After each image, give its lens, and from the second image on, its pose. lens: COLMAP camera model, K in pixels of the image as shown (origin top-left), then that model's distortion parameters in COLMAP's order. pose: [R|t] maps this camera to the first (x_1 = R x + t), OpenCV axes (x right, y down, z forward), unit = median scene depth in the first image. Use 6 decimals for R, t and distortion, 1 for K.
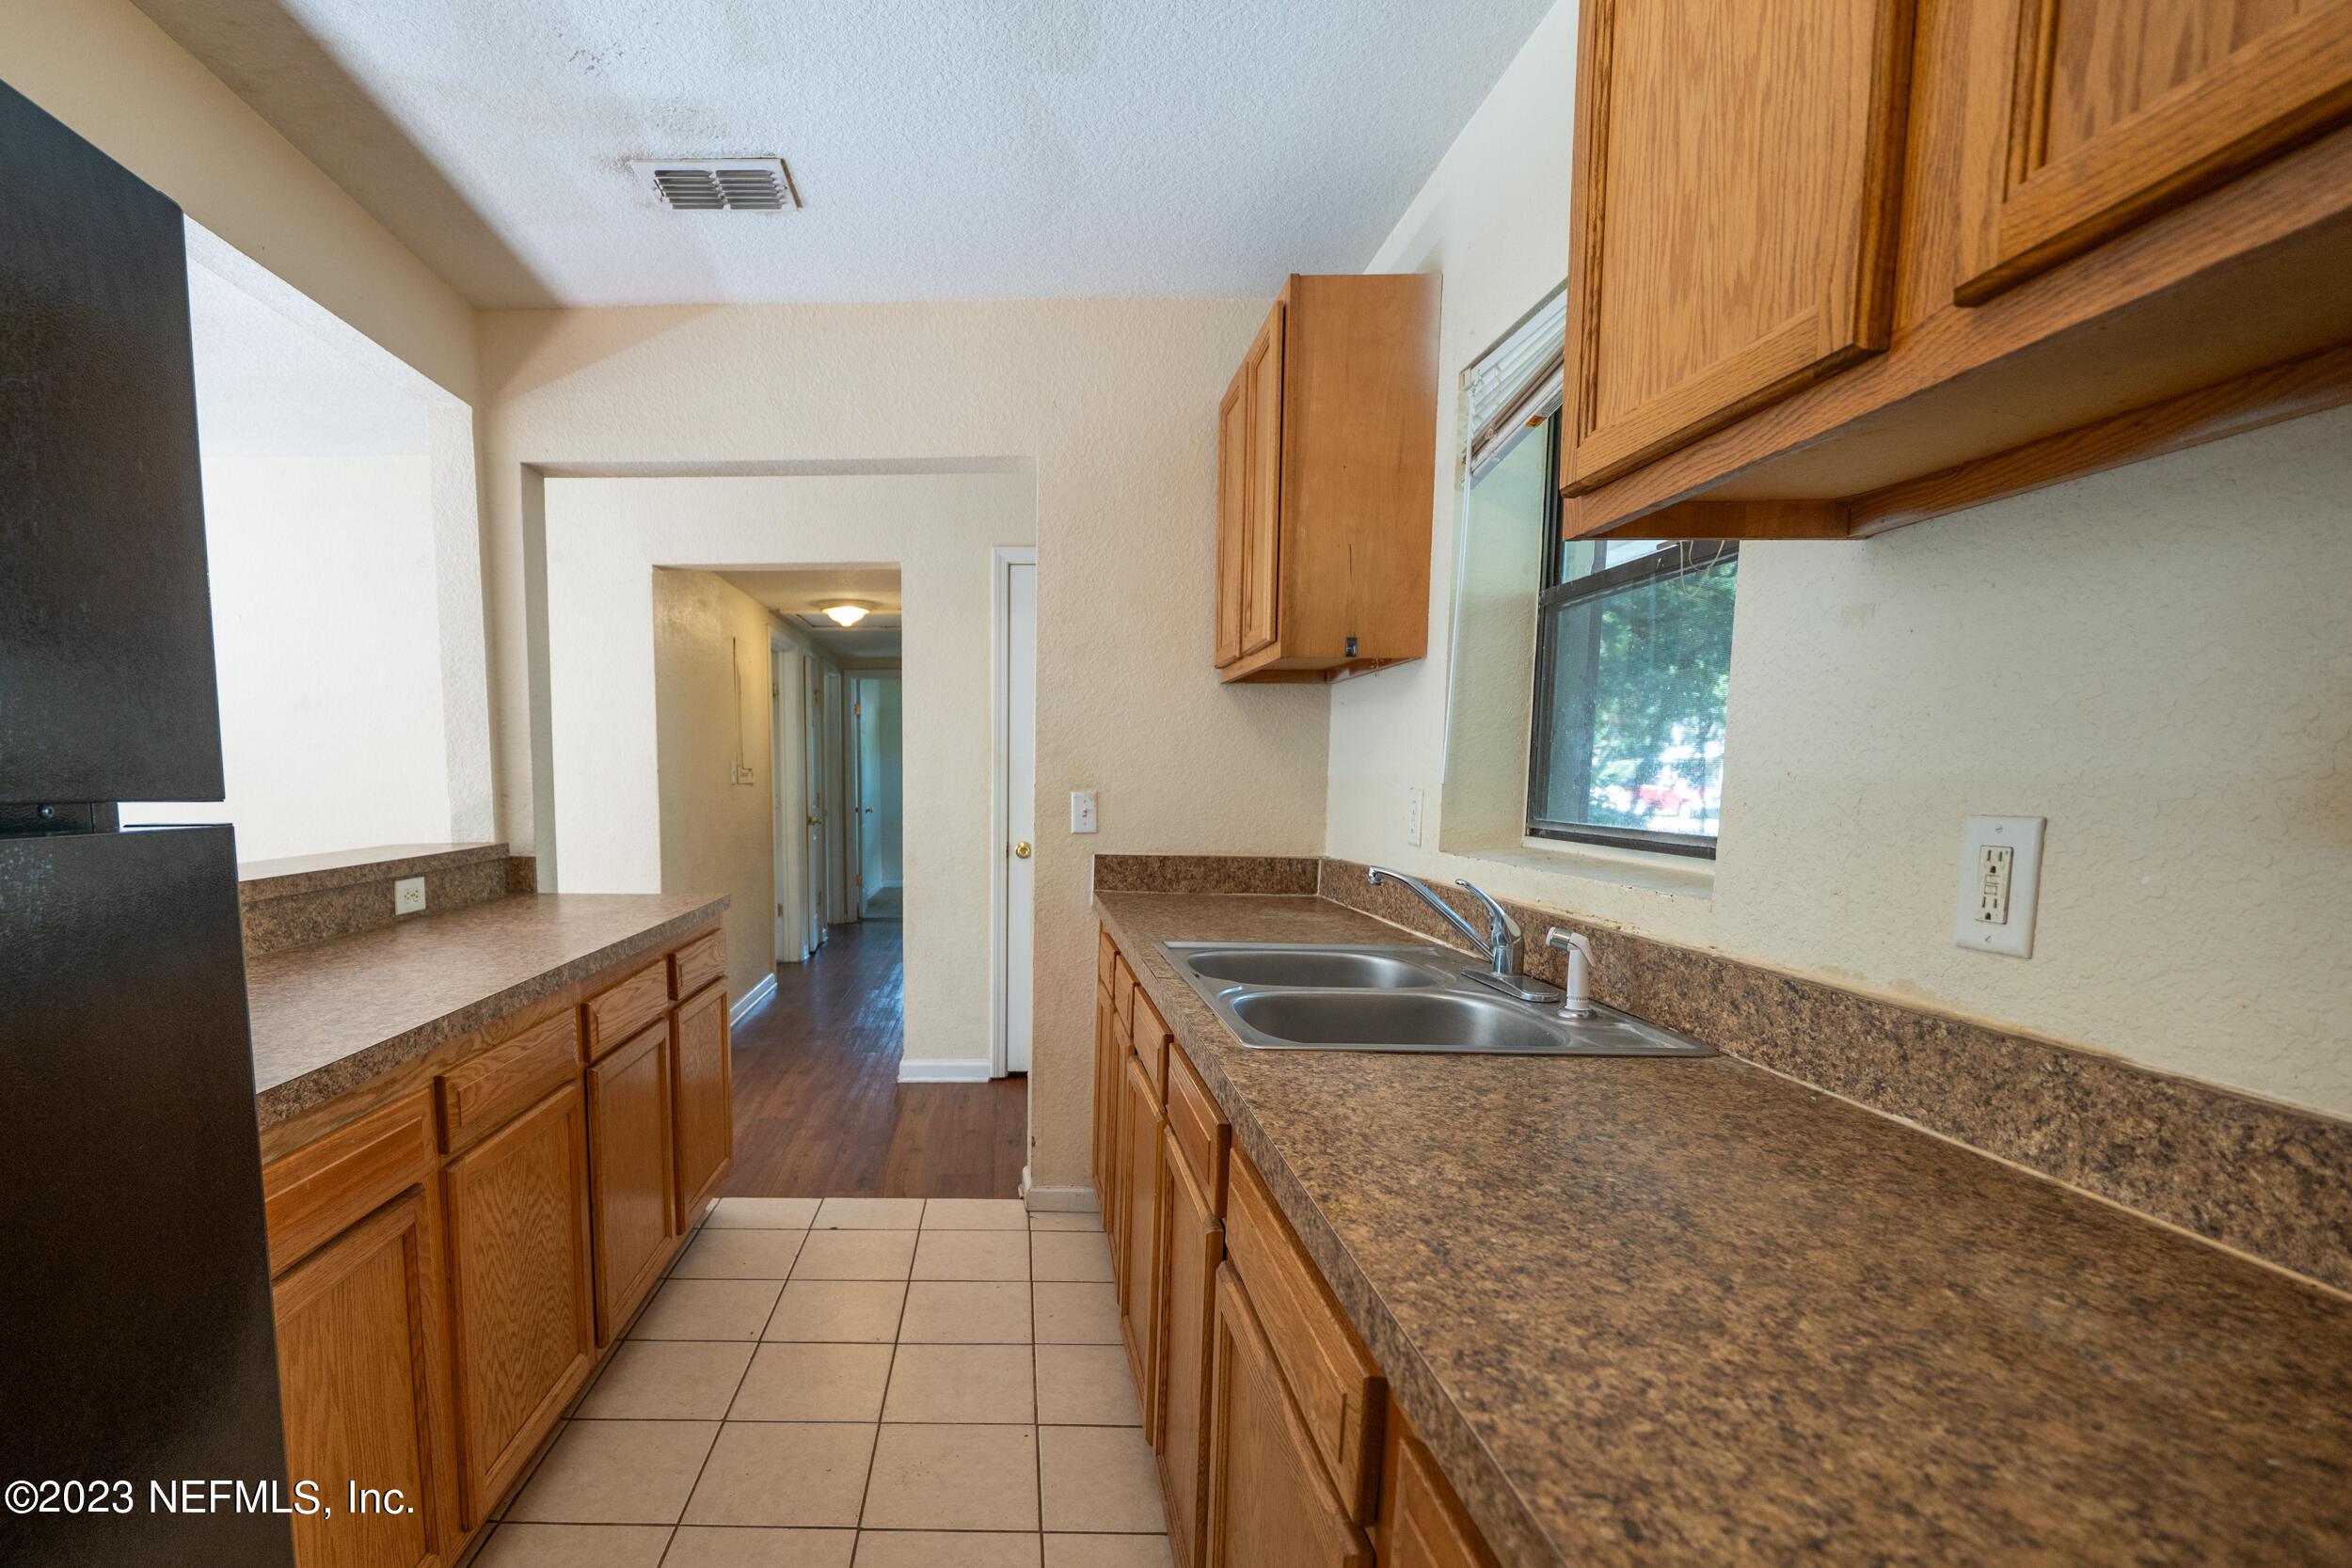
lens RADIAL K [[997.4, 0, 1193.7], [0, 997.4, 784.4], [0, 0, 1]] dist [-0.015276, 0.000292]
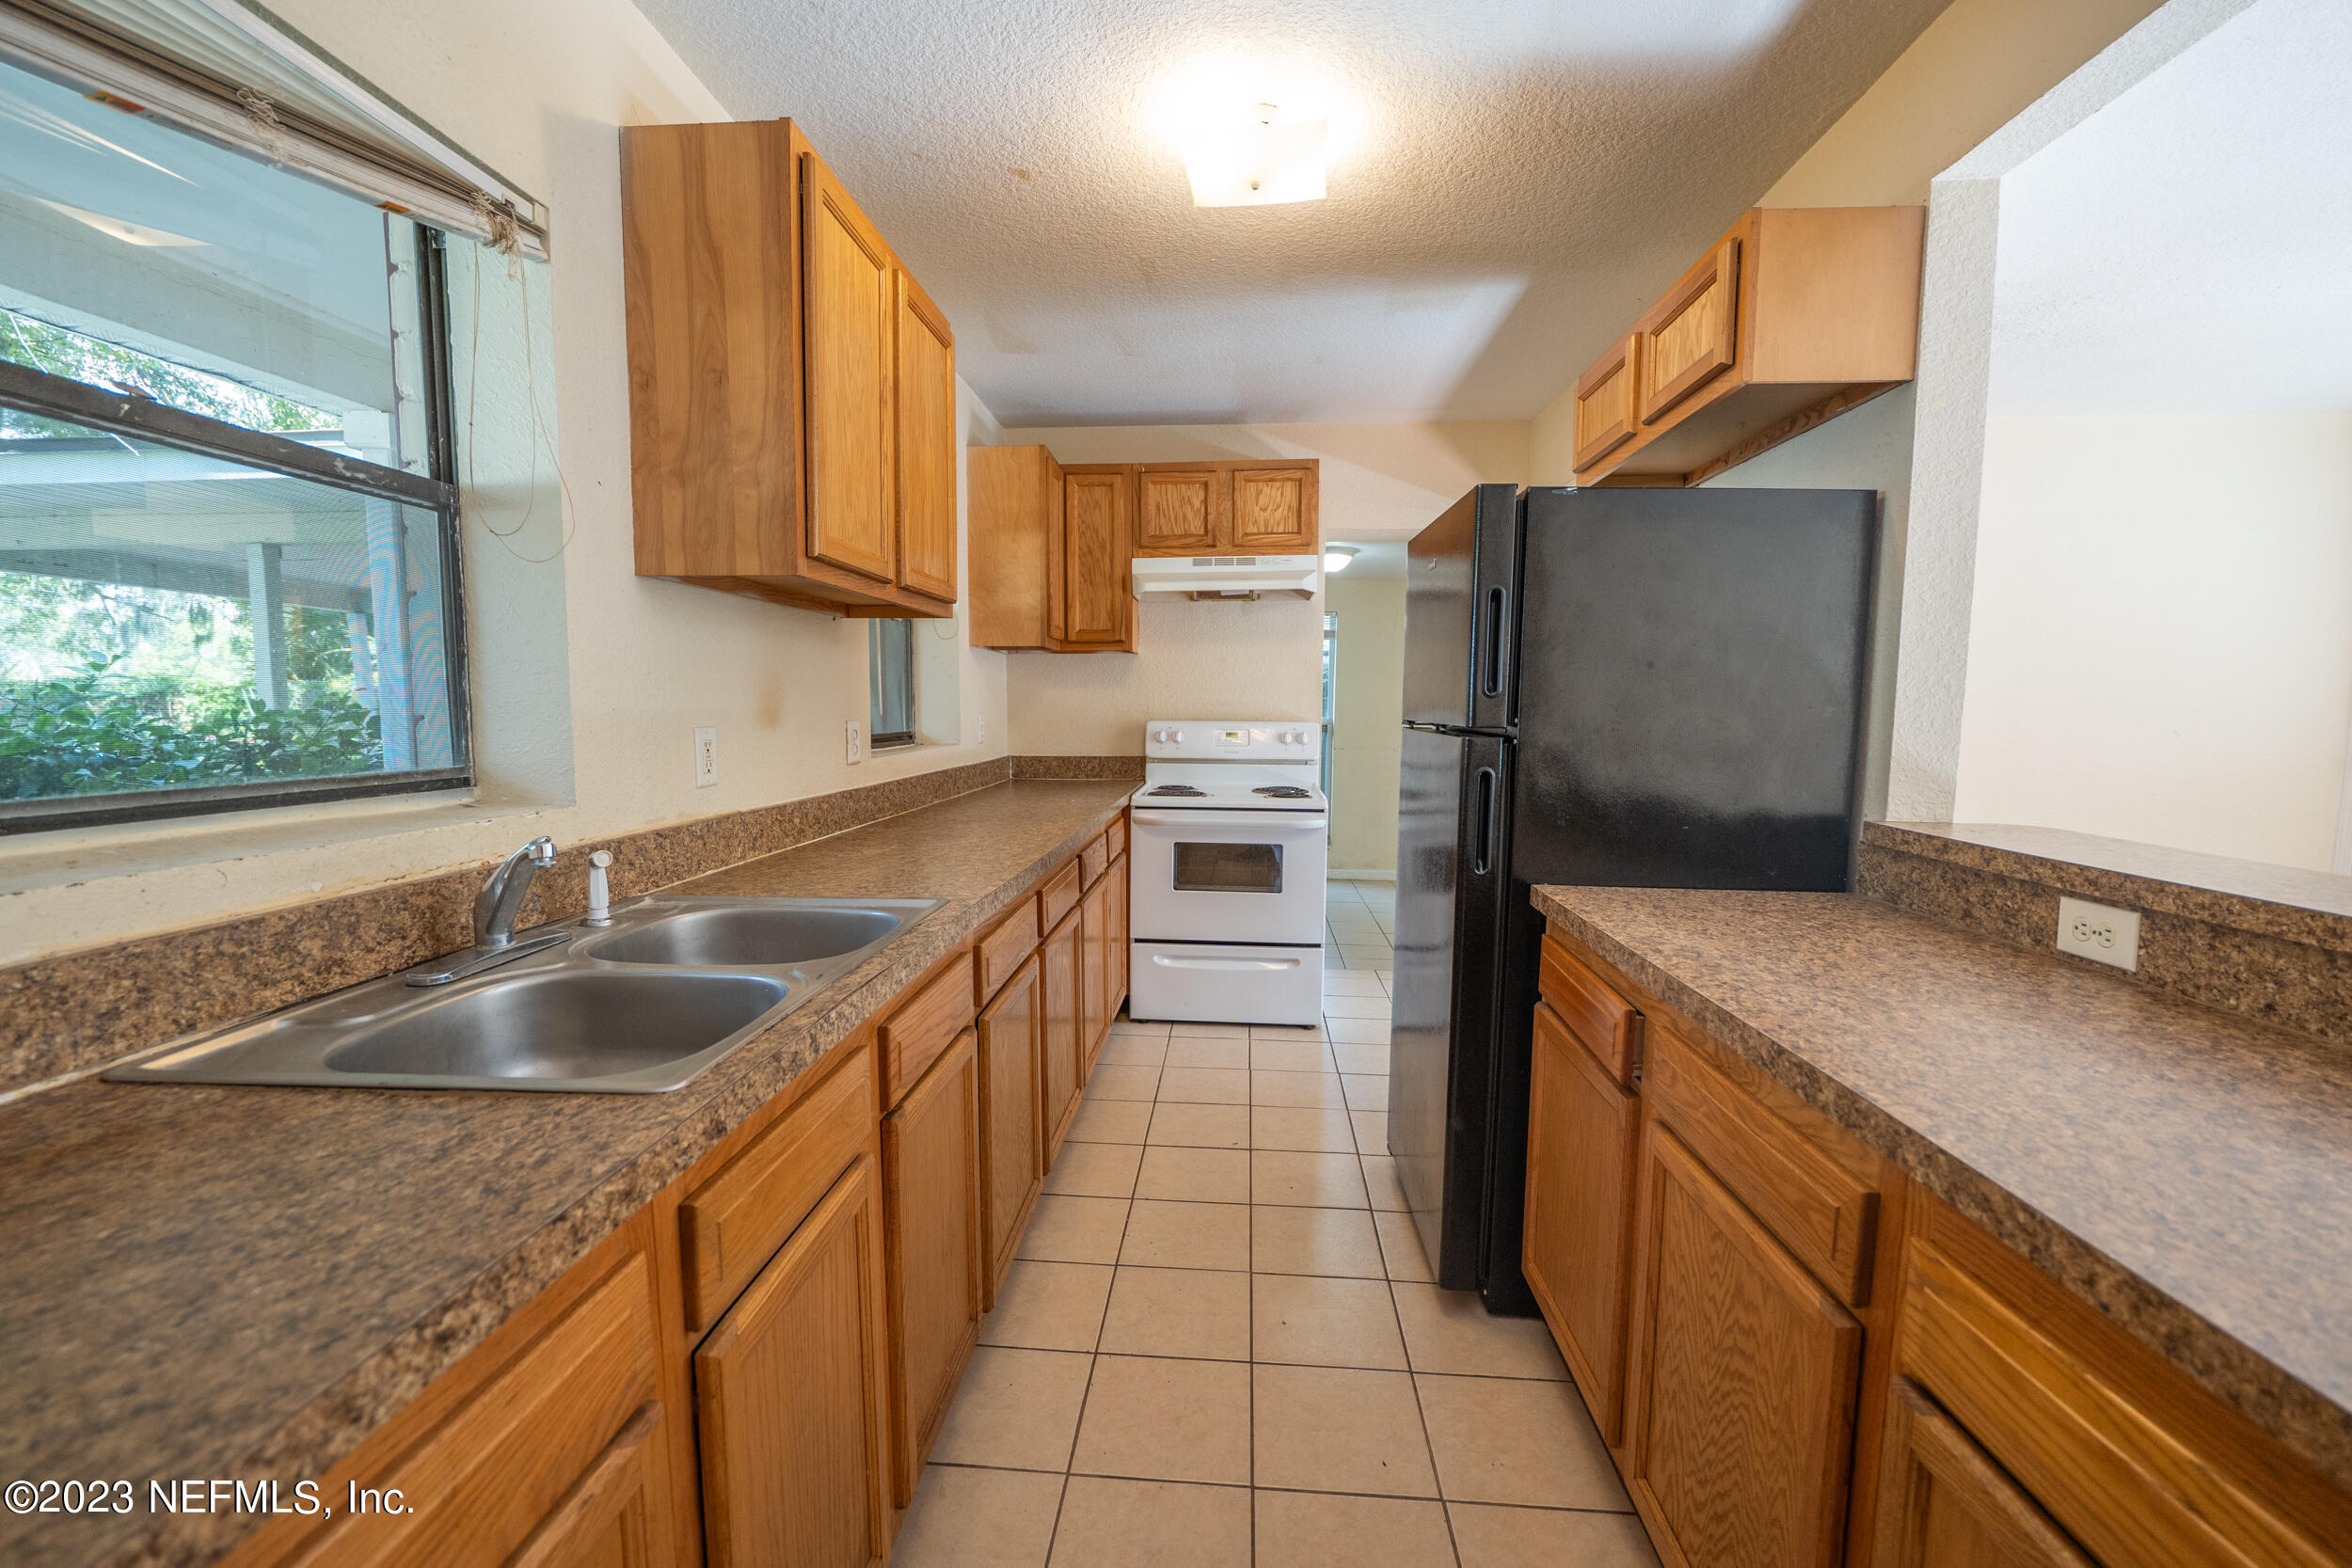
lens RADIAL K [[961.4, 0, 1170.6], [0, 961.4, 791.9], [0, 0, 1]] dist [-0.011779, 0.000334]
pose [[-0.965562, 0.001121, 0.260169, -0.620915], [0.026772, 0.995110, 0.095070, 0.012228], [-0.258790, 0.098762, -0.960871, 1.657623]]
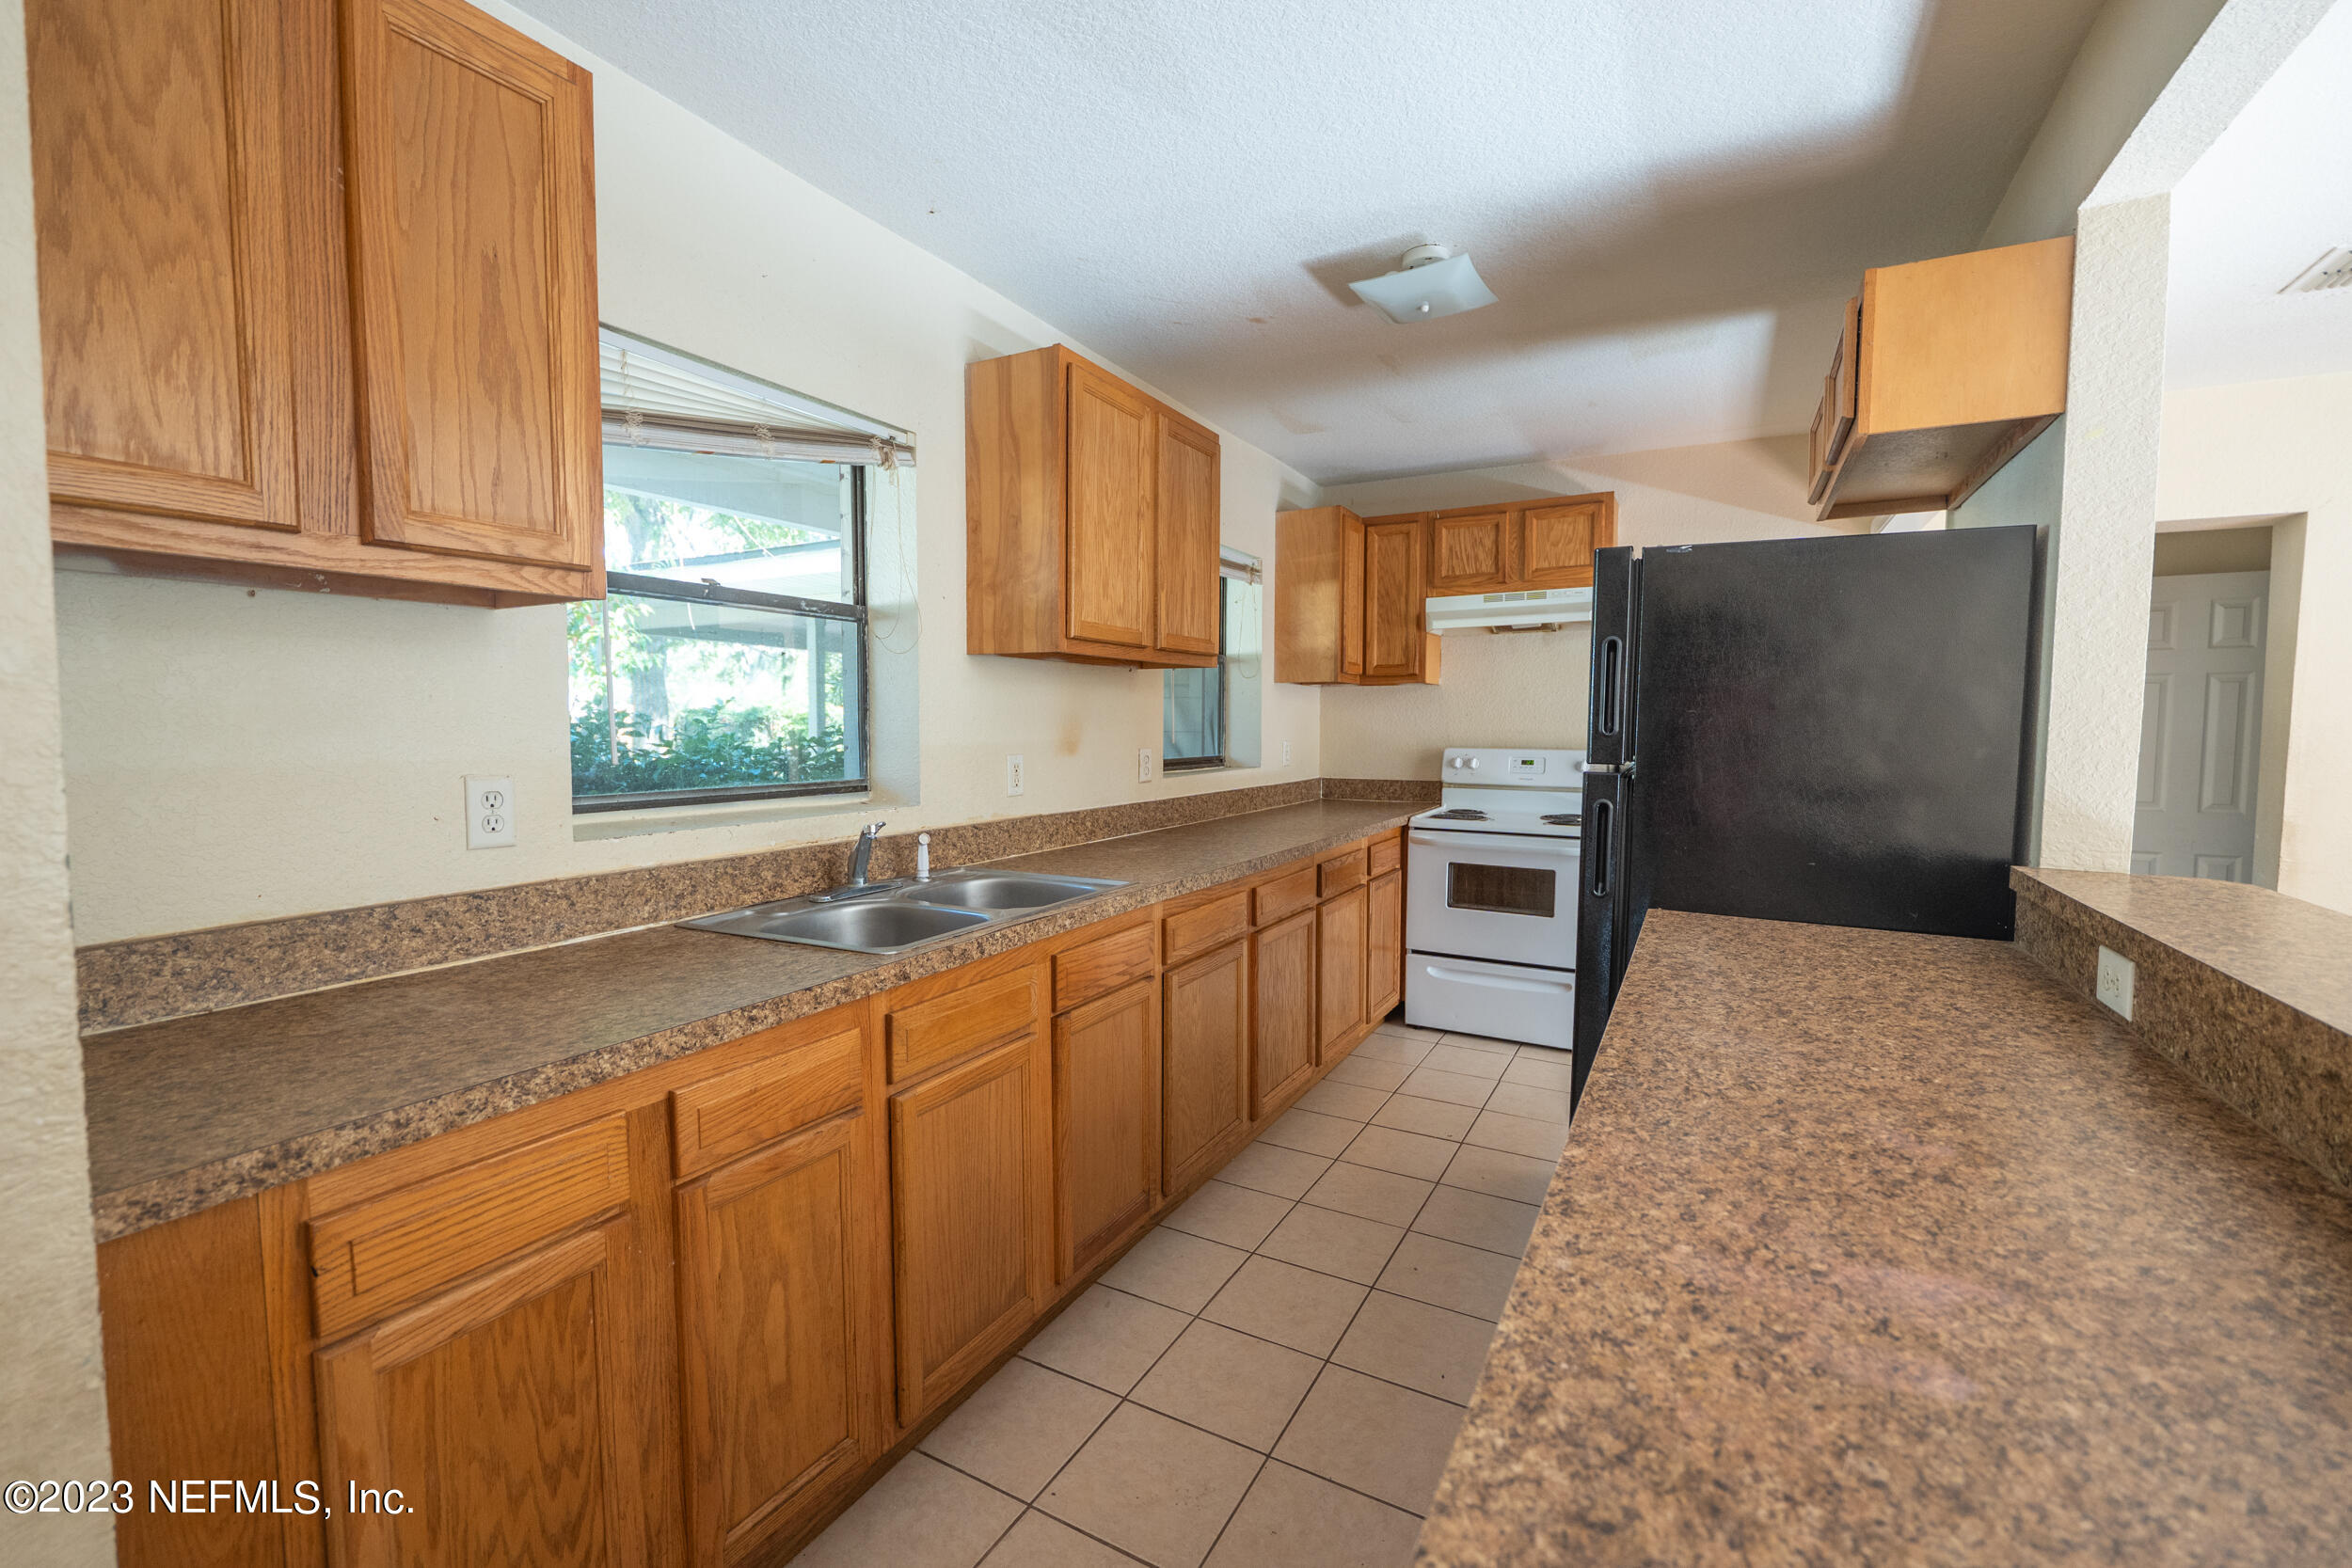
lens RADIAL K [[974.6, 0, 1176.0], [0, 974.6, 784.0], [0, 0, 1]] dist [-0.011841, 0.000422]
pose [[-0.773251, -0.013758, 0.633951, -1.556667], [0.027367, 0.998109, 0.055040, -0.023768], [-0.633510, 0.059909, -0.771412, 1.979762]]
